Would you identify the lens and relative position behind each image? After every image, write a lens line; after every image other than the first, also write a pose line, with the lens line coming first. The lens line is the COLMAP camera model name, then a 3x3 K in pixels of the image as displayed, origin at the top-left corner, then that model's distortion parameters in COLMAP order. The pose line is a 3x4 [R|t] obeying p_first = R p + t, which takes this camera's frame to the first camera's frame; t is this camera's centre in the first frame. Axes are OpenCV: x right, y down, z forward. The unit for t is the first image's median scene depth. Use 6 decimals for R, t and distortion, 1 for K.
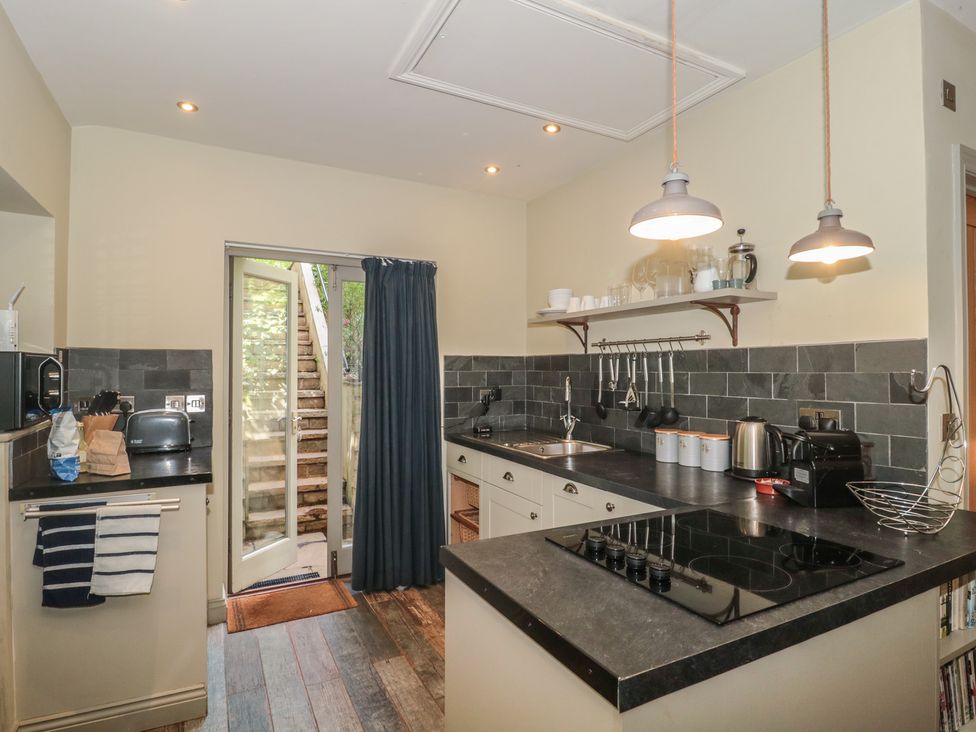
lens RADIAL K [[530.8, 0, 489.3], [0, 530.8, 364.7], [0, 0, 1]] dist [0.003180, -0.015488]
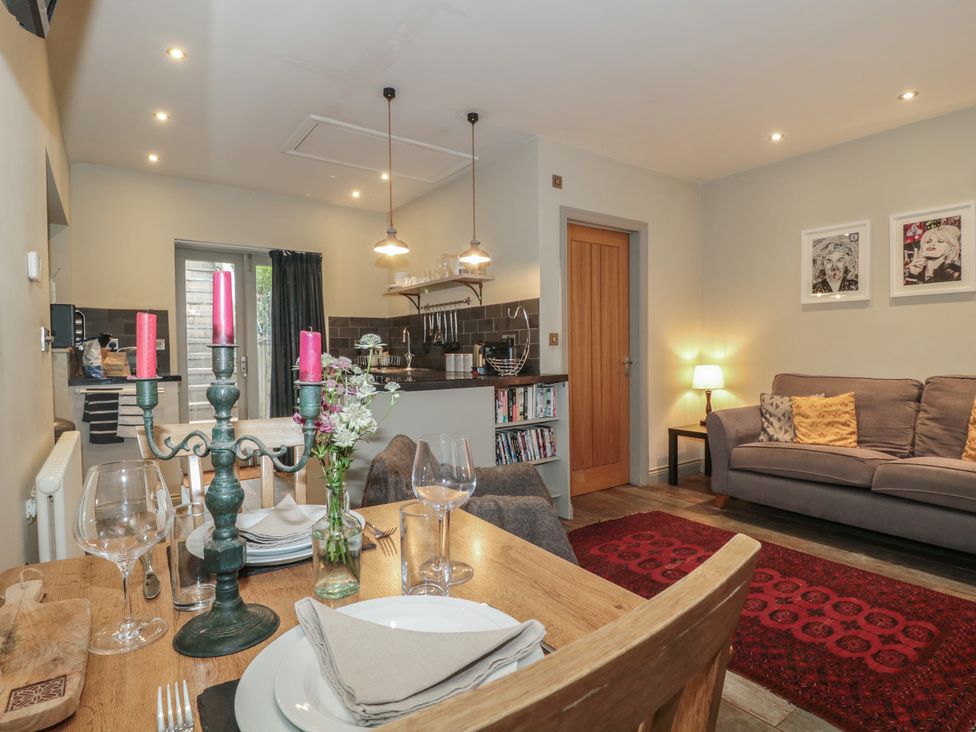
lens RADIAL K [[530.8, 0, 489.3], [0, 530.8, 364.7], [0, 0, 1]] dist [0.003180, -0.015488]
pose [[0.989888, -0.014854, 0.141071, 0.201193], [0.009948, 0.999323, 0.035417, 0.094156], [-0.141501, -0.033656, 0.989366, -0.731876]]
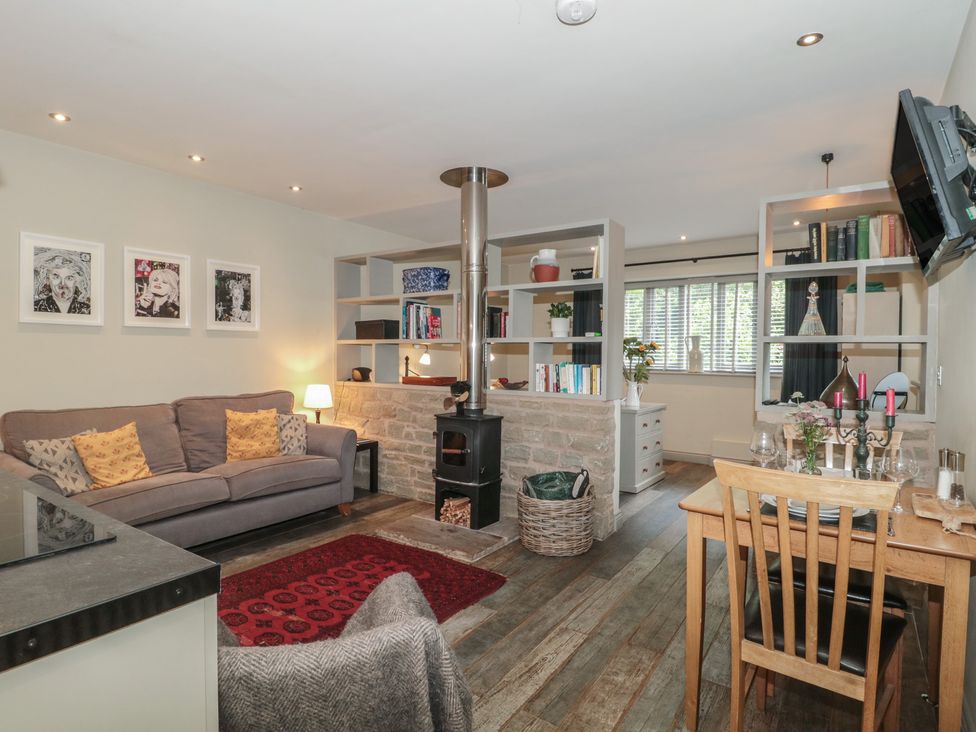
lens RADIAL K [[530.8, 0, 489.3], [0, 530.8, 364.7], [0, 0, 1]] dist [0.003180, -0.015488]
pose [[-0.464941, -0.022123, 0.885065, -0.271964], [-0.013784, 0.999747, 0.017749, 0.042712], [-0.885235, -0.003947, -0.465128, 0.281333]]
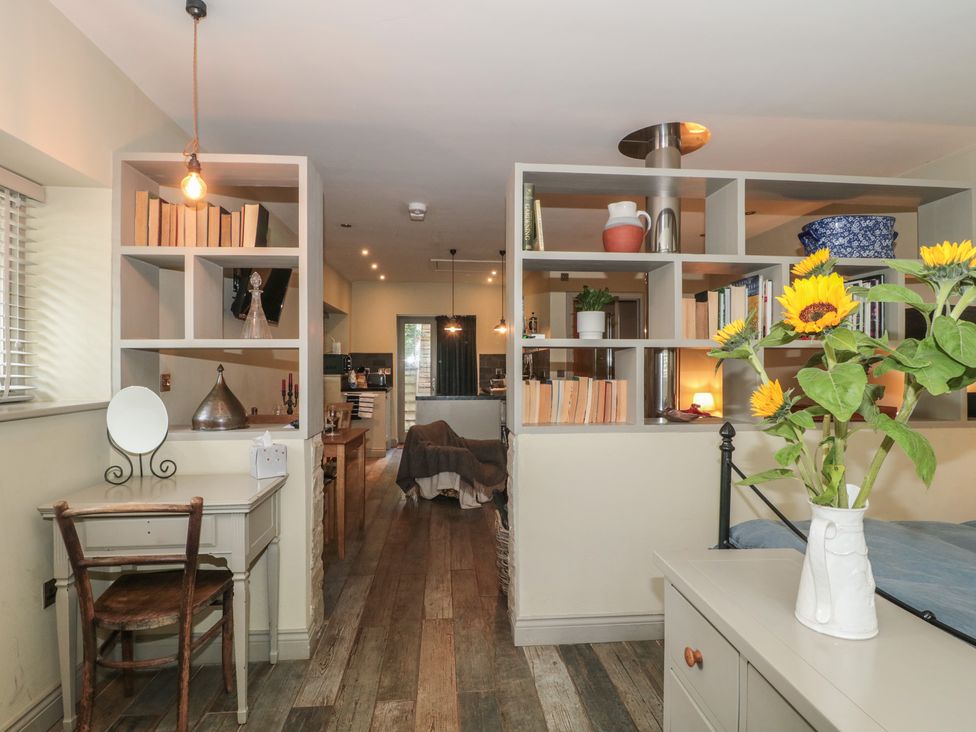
lens RADIAL K [[530.8, 0, 489.3], [0, 530.8, 364.7], [0, 0, 1]] dist [0.003180, -0.015488]
pose [[0.923378, -0.001246, -0.383891, 1.182641], [0.002940, 0.999988, 0.003826, 0.029117], [0.383881, -0.004662, 0.923371, -1.616198]]
